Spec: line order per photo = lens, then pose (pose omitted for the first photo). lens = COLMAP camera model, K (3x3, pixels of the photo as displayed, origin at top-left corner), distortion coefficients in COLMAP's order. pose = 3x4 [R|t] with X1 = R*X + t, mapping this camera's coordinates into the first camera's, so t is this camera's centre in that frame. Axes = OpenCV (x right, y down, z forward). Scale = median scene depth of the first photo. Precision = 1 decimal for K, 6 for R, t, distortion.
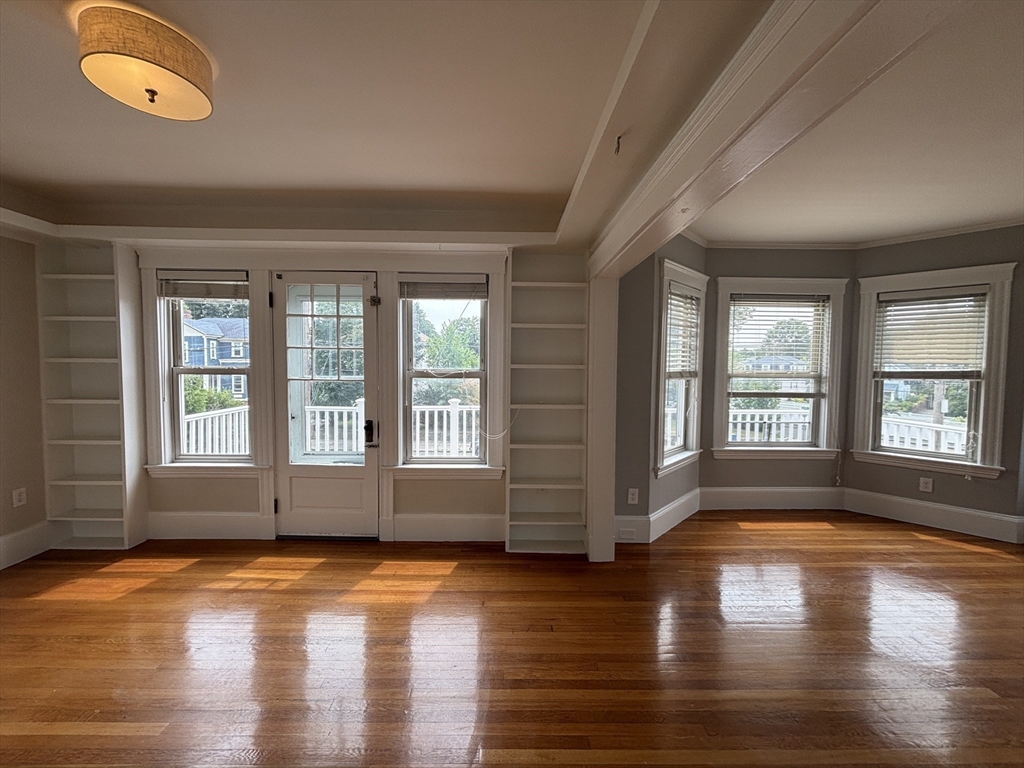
lens RADIAL K [[410.1, 0, 511.7], [0, 410.1, 383.6], [0, 0, 1]] dist [-0.000059, -0.000017]
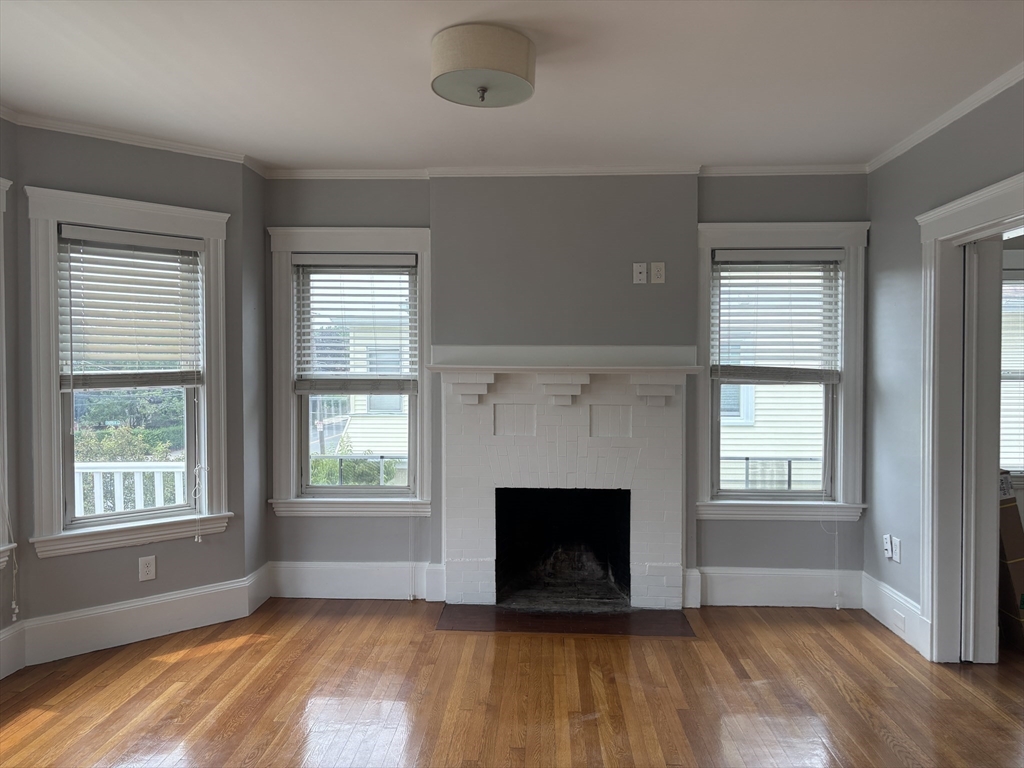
lens RADIAL K [[774.1, 0, 513.9], [0, 774.1, 379.5], [0, 0, 1]] dist [-0.000793, -0.007819]
pose [[0.041781, -0.028851, 0.998710, -0.059216], [0.043834, 0.998674, 0.027016, -0.028878], [-0.998165, 0.042648, 0.042990, 0.444304]]
